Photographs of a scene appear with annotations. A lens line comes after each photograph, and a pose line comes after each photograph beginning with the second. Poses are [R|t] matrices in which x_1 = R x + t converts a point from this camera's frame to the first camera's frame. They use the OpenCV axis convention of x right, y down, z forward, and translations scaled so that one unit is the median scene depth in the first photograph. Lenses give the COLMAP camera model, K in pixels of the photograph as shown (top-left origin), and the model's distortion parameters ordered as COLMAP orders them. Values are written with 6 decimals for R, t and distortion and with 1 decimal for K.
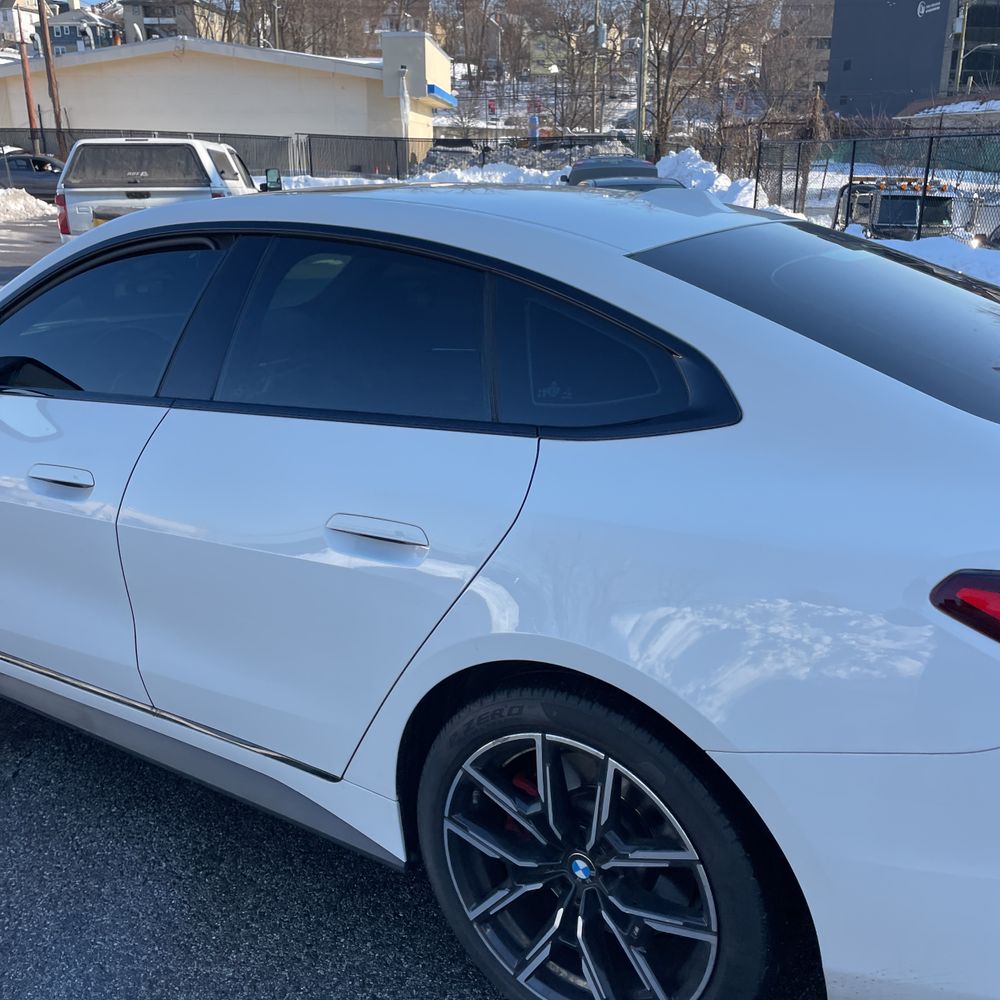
lens RADIAL K [[1014.9, 0, 523.0], [0, 1014.9, 491.5], [0, 0, 1]] dist [0.026549, 0.000000]
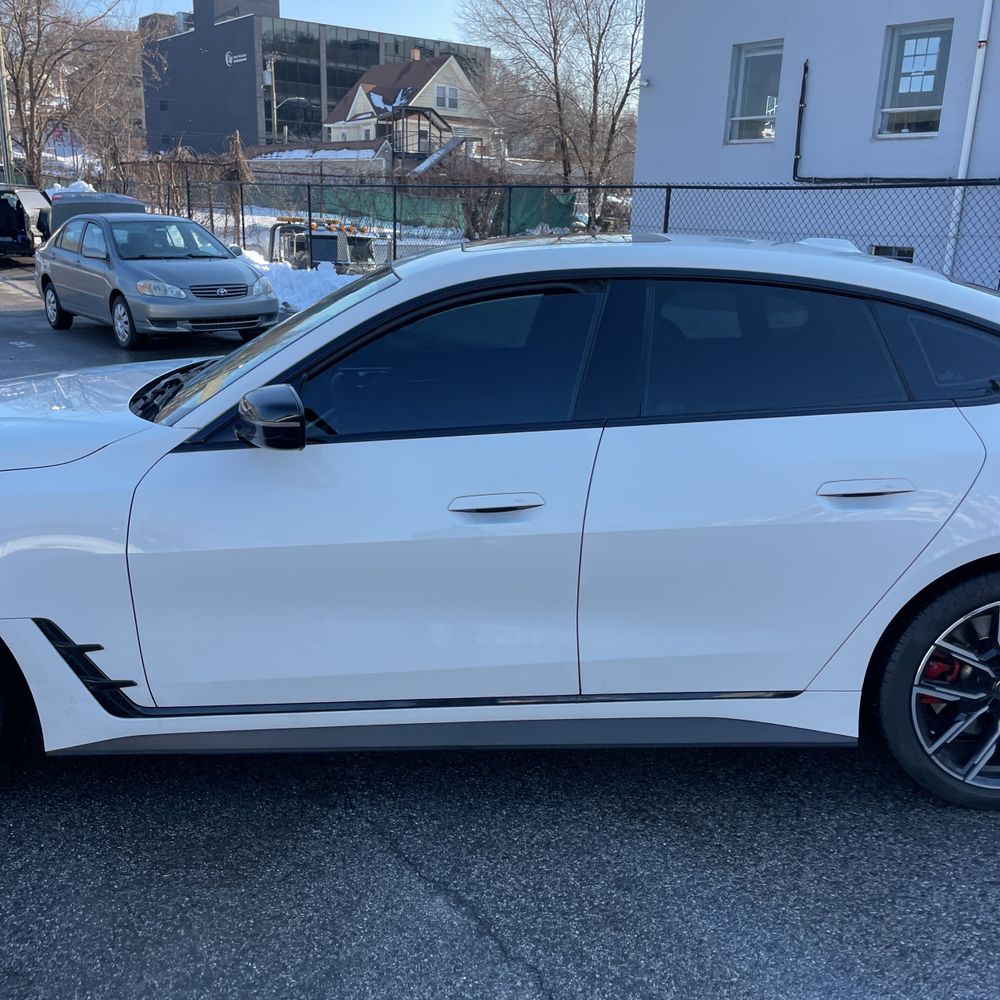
lens RADIAL K [[1014.9, 0, 491.1], [0, 1014.9, 498.8], [0, 0, 1]] dist [0.026549, 0.000000]
pose [[0.826020, -0.133416, 0.547623, -1.298203], [0.147967, 0.988834, 0.017717, -0.047411], [-0.543872, 0.066395, 0.836538, 0.119649]]
